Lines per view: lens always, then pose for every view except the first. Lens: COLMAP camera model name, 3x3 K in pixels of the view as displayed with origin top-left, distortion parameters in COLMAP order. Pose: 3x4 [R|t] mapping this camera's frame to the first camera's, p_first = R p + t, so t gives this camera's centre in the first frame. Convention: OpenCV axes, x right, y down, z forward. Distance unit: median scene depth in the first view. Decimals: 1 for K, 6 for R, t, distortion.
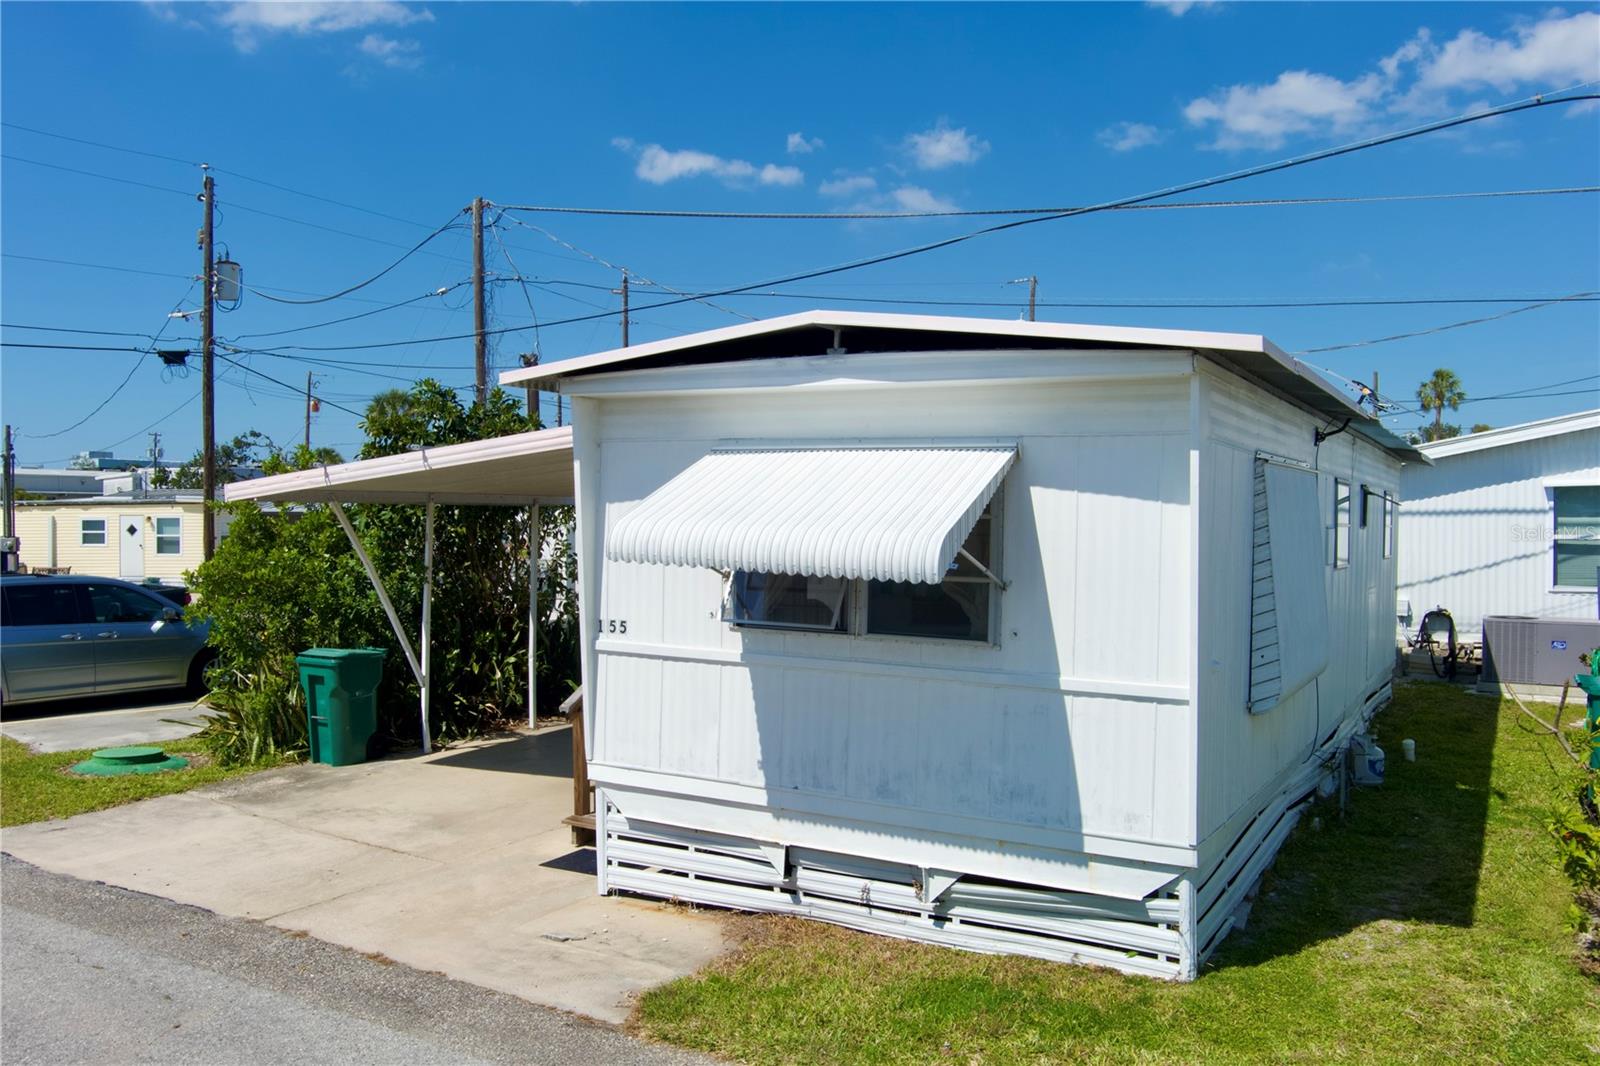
lens RADIAL K [[1274.2, 0, 807.2], [0, 1274.2, 536.2], [0, 0, 1]] dist [-0.059132, 0.008250]
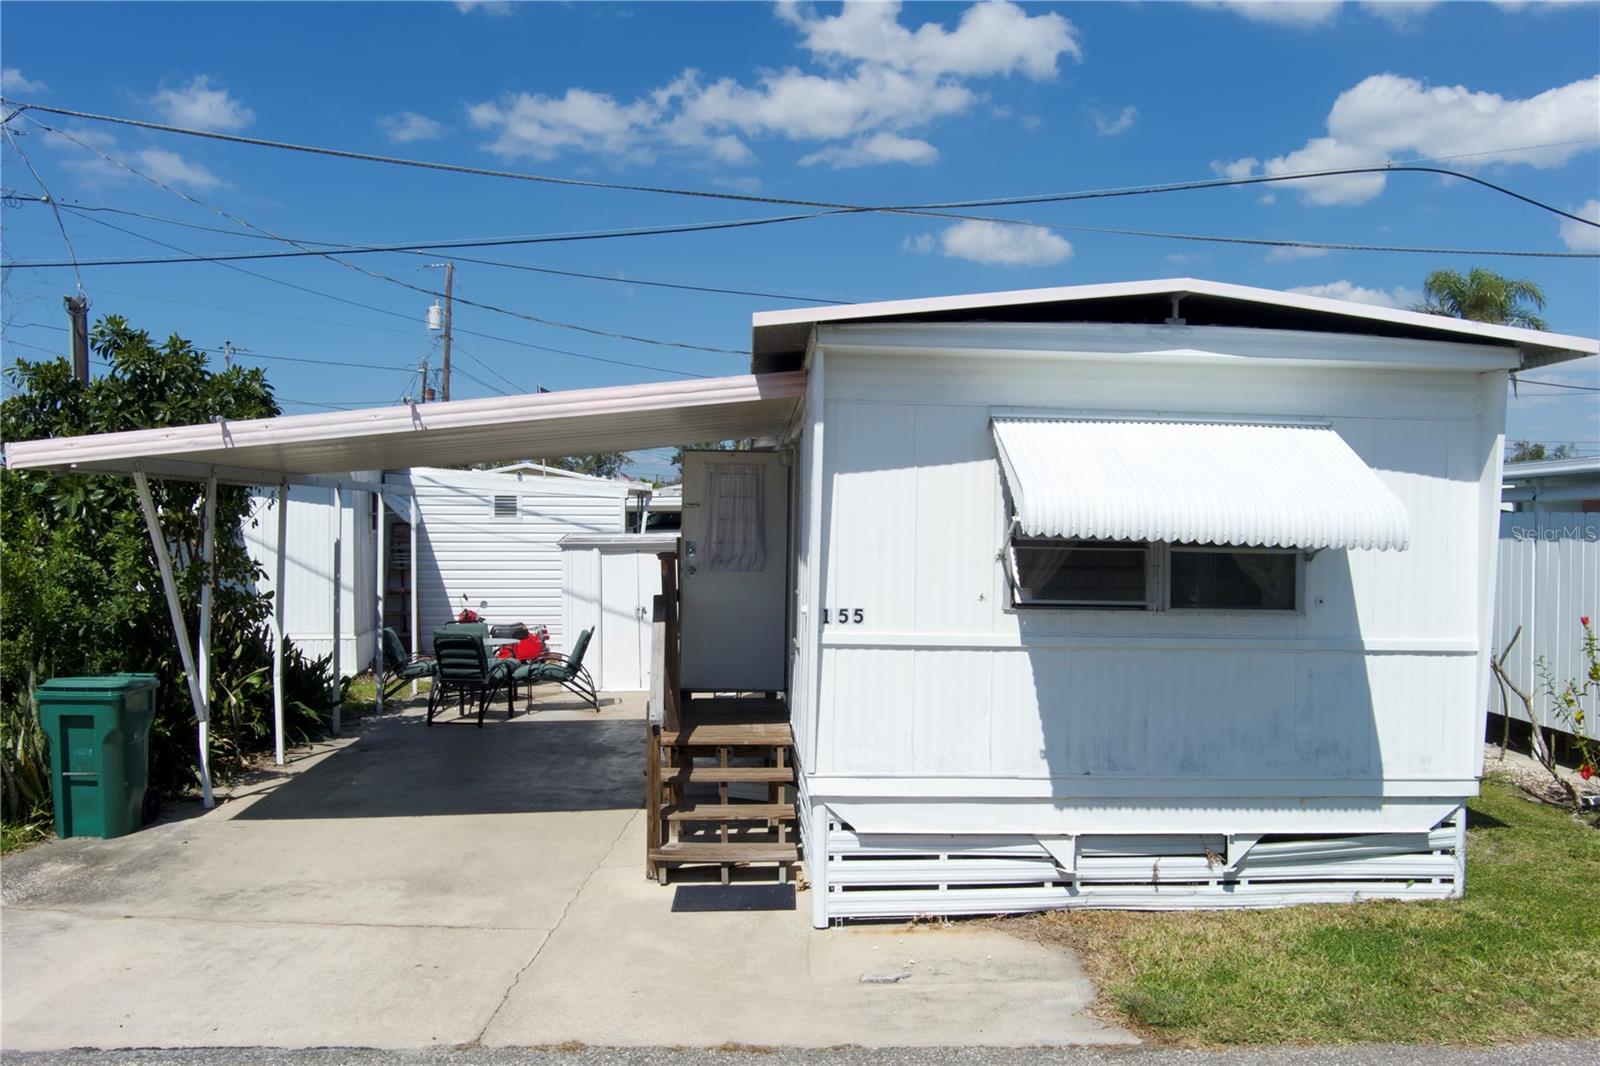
lens RADIAL K [[1274.2, 0, 804.5], [0, 1274.2, 534.4], [0, 0, 1]] dist [-0.059132, 0.008250]
pose [[0.848220, -0.007012, 0.529598, -0.654519], [0.006492, 0.999975, 0.002842, 0.012901], [-0.529604, 0.001027, 0.848244, 0.284964]]
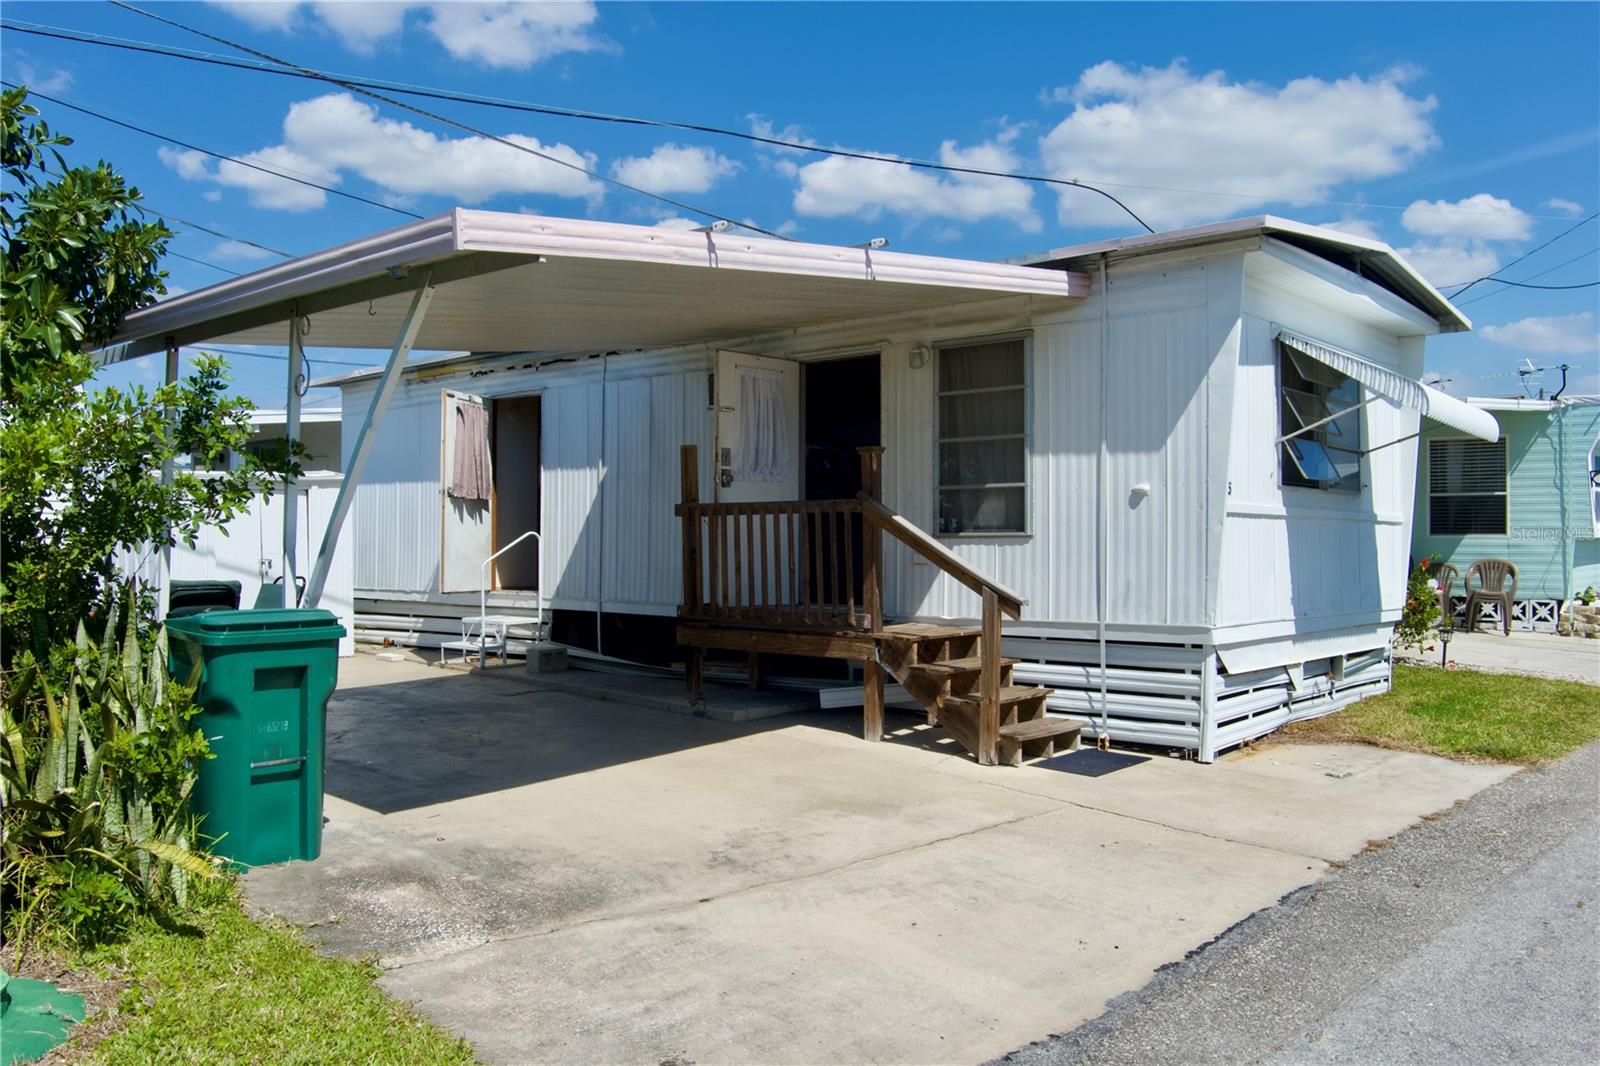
lens RADIAL K [[1274.2, 0, 790.4], [0, 1274.2, 532.0], [0, 0, 1]] dist [-0.059132, 0.008250]
pose [[0.220632, -0.006698, 0.975334, -1.243080], [0.013507, 0.999902, 0.003811, 0.100245], [-0.975264, 0.012333, 0.220701, 1.148542]]
